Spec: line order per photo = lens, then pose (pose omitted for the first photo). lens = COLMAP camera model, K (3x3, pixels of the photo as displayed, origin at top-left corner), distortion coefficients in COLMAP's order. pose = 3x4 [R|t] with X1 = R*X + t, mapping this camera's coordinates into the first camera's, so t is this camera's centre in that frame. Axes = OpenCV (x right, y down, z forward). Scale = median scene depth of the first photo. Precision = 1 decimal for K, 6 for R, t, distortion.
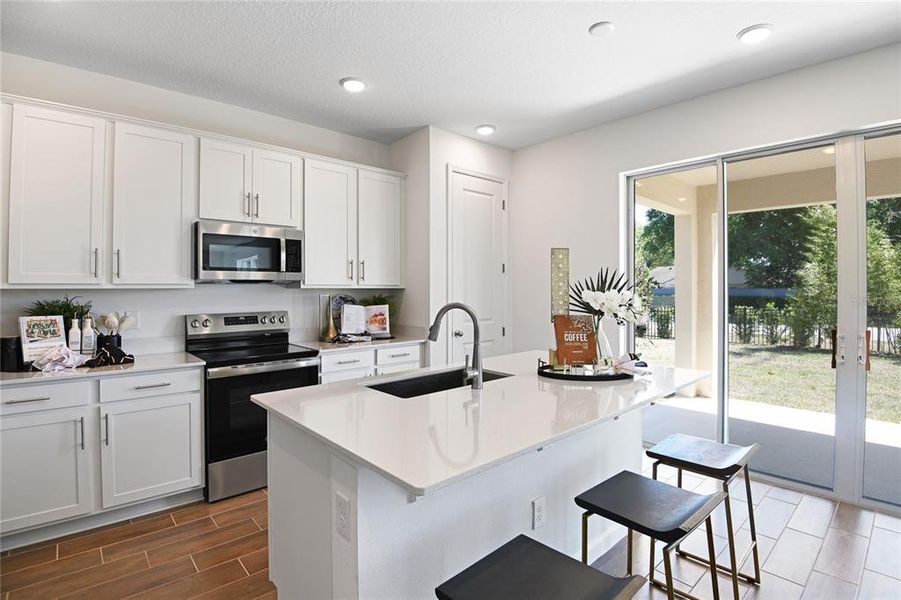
lens RADIAL K [[450.6, 0, 463.5], [0, 450.6, 287.0], [0, 0, 1]] dist [-0.003645, -0.001195]
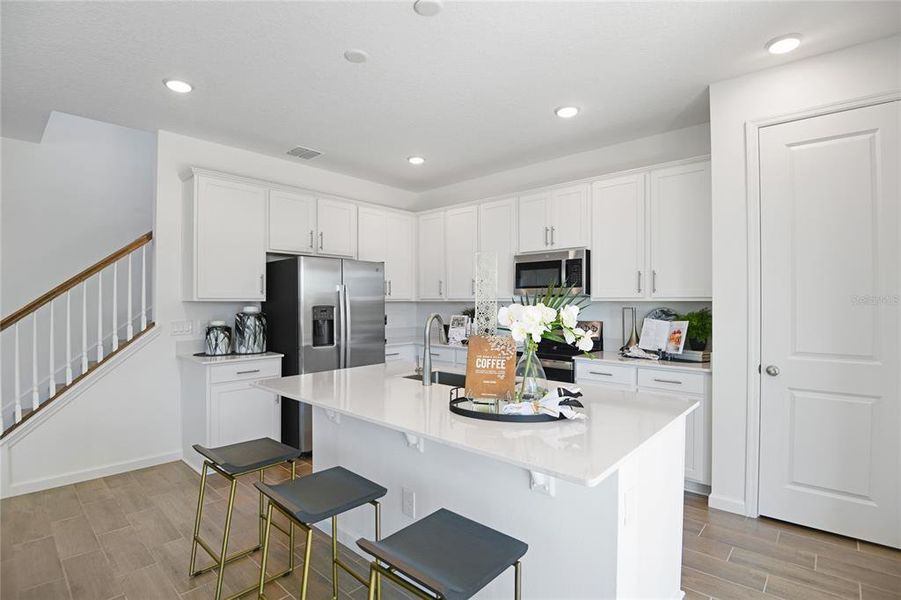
lens RADIAL K [[439.4, 0, 460.0], [0, 439.4, 298.0], [0, 0, 1]] dist [-0.000315, -0.019326]
pose [[0.093677, -0.006261, -0.995583, 0.683250], [0.002293, 0.999979, -0.006073, 0.000753], [0.995600, -0.001714, 0.093690, 0.581264]]
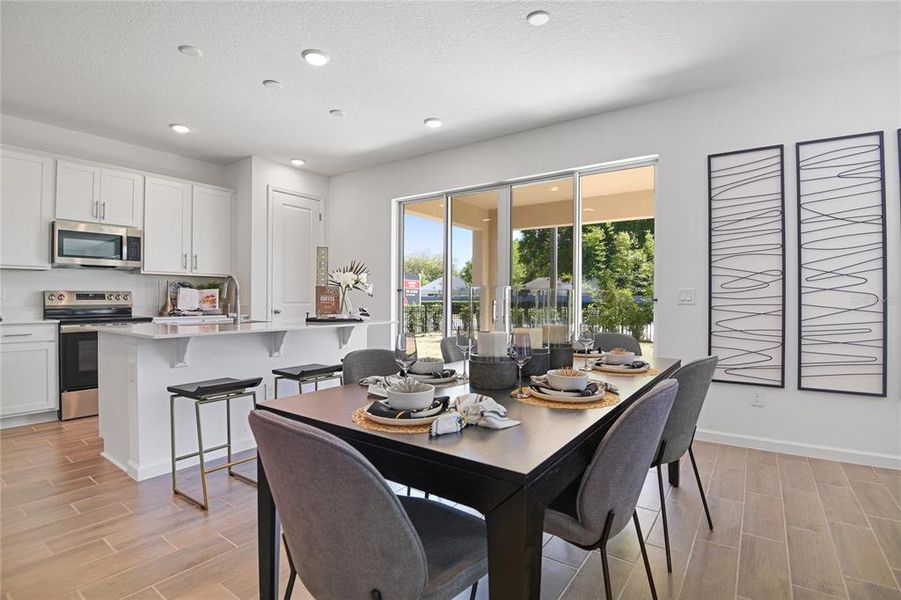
lens RADIAL K [[439.4, 0, 460.0], [0, 439.4, 298.0], [0, 0, 1]] dist [-0.000315, -0.019326]
pose [[0.977715, 0.005521, 0.209863, 0.291890], [-0.006171, 0.999978, 0.002443, 0.066629], [-0.209845, -0.003684, 0.977728, -0.466423]]
